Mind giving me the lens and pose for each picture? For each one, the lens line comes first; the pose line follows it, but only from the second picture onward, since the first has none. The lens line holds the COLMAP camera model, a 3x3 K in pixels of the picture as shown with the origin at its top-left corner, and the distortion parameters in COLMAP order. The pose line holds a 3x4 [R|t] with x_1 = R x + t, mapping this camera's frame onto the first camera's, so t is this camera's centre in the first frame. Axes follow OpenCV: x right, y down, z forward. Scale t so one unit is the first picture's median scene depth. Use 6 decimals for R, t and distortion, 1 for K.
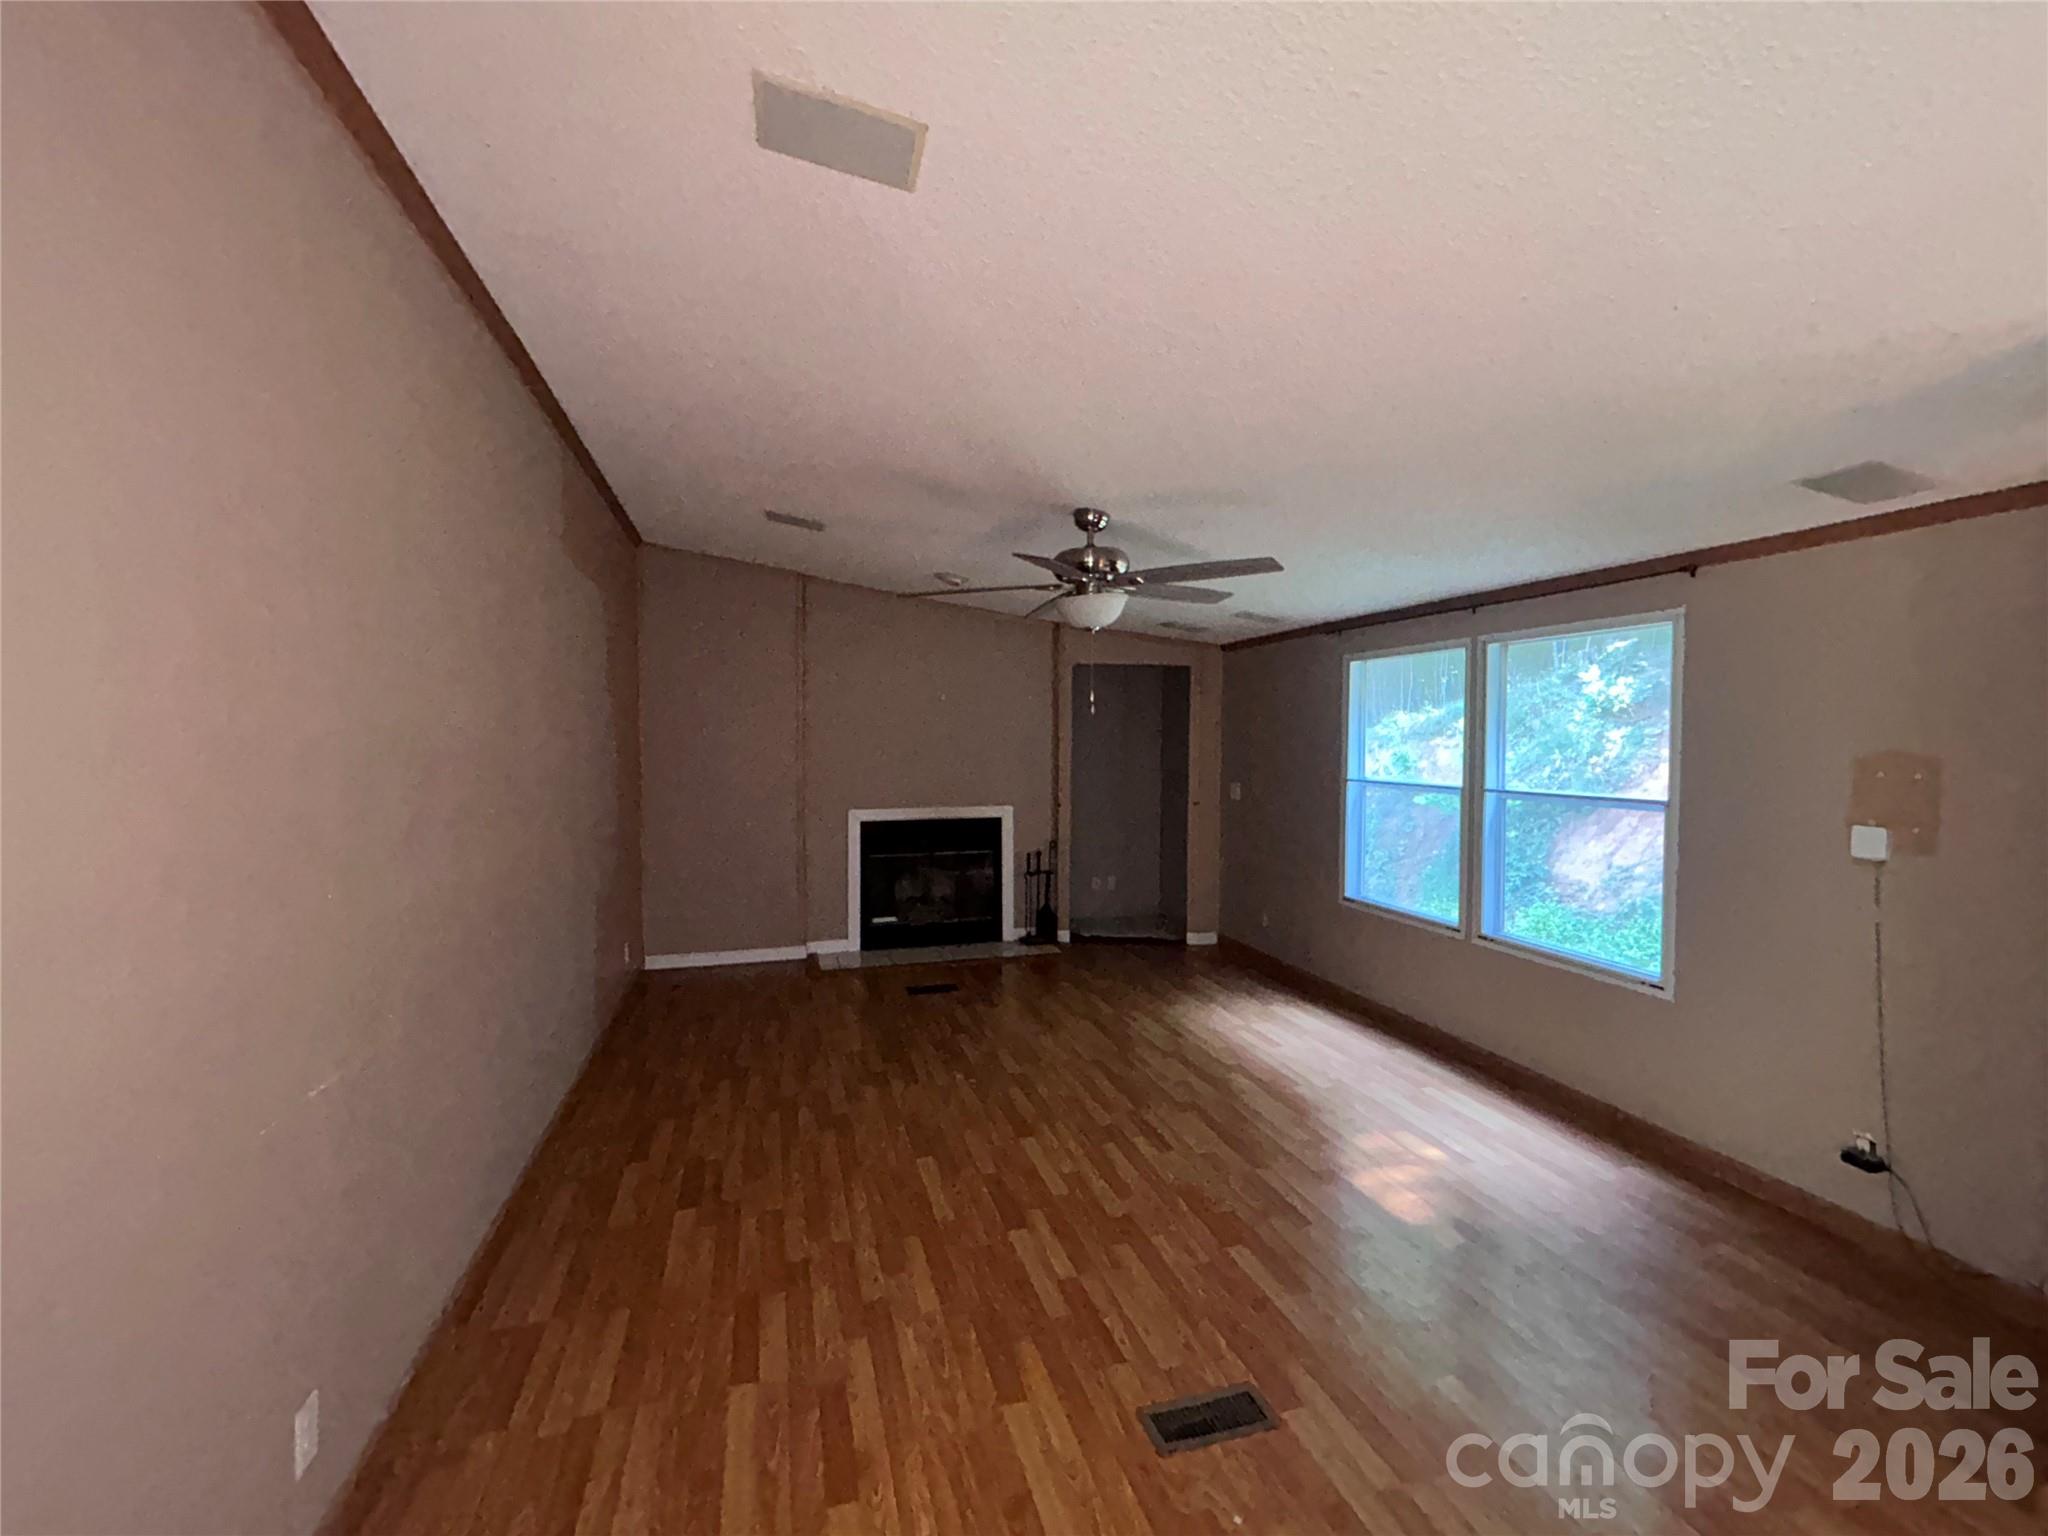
lens RADIAL K [[897.5, 0, 1025.7], [0, 897.5, 765.4], [0, 0, 1]] dist [0.010247, 0.000241]
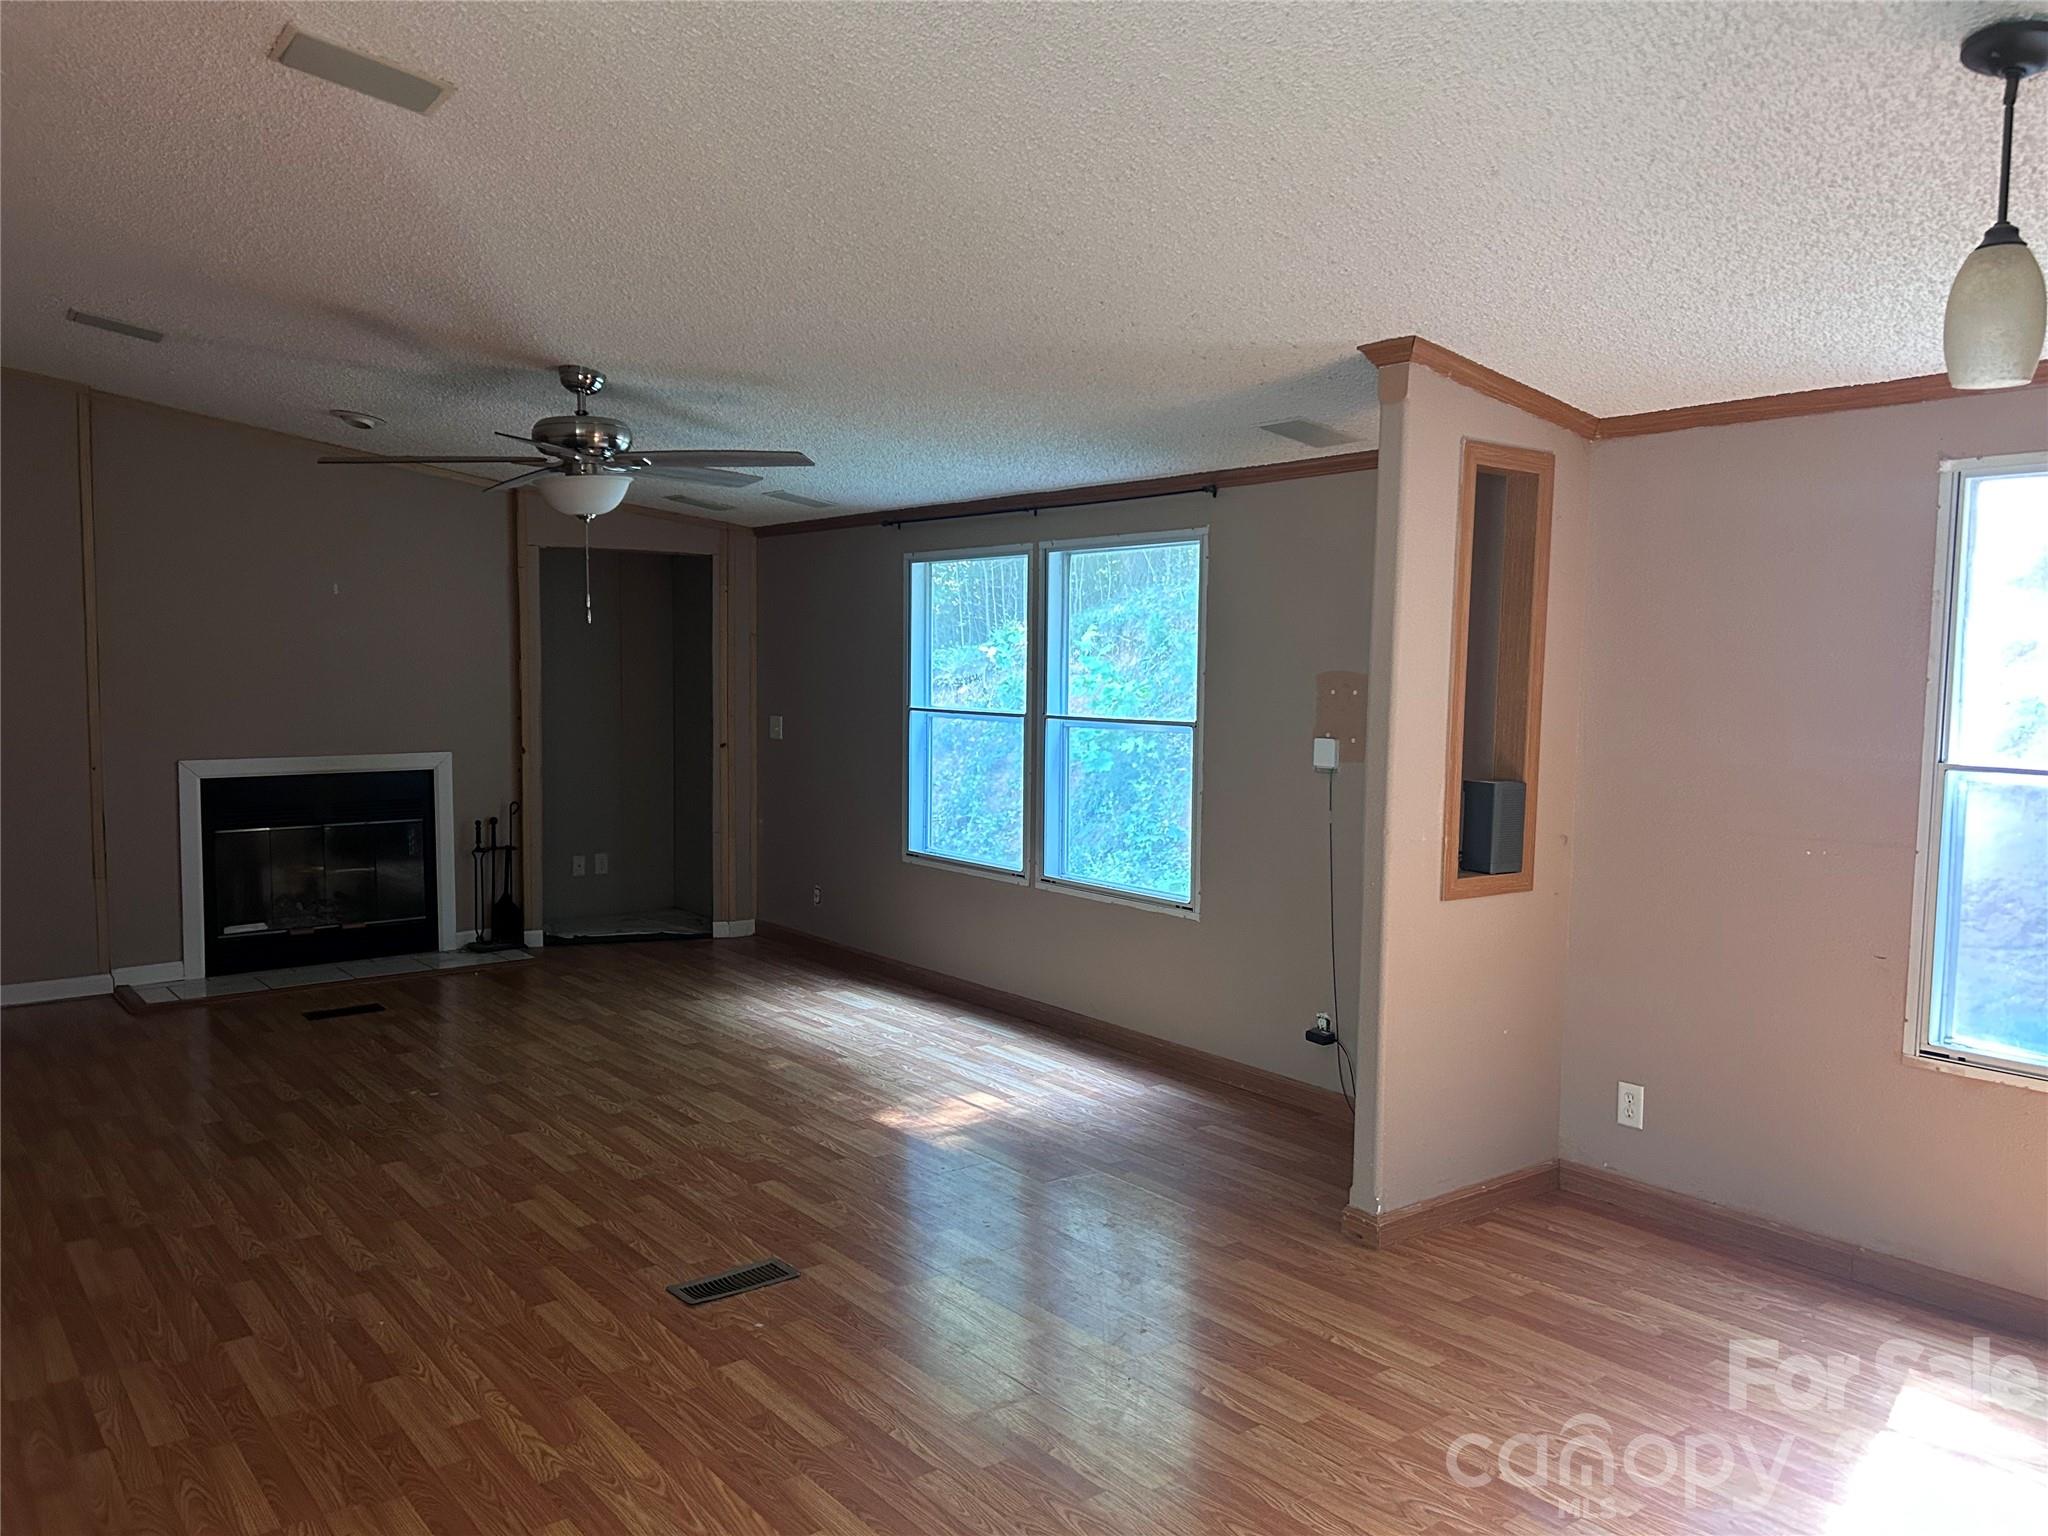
lens RADIAL K [[1529.2, 0, 1072.4], [0, 1529.2, 783.5], [0, 0, 1]] dist [0.019642, -0.020305]
pose [[0.917540, -0.023591, 0.396942, -0.077508], [0.003332, 0.998660, 0.051648, 0.017416], [-0.397629, -0.046067, 0.916389, -0.445971]]
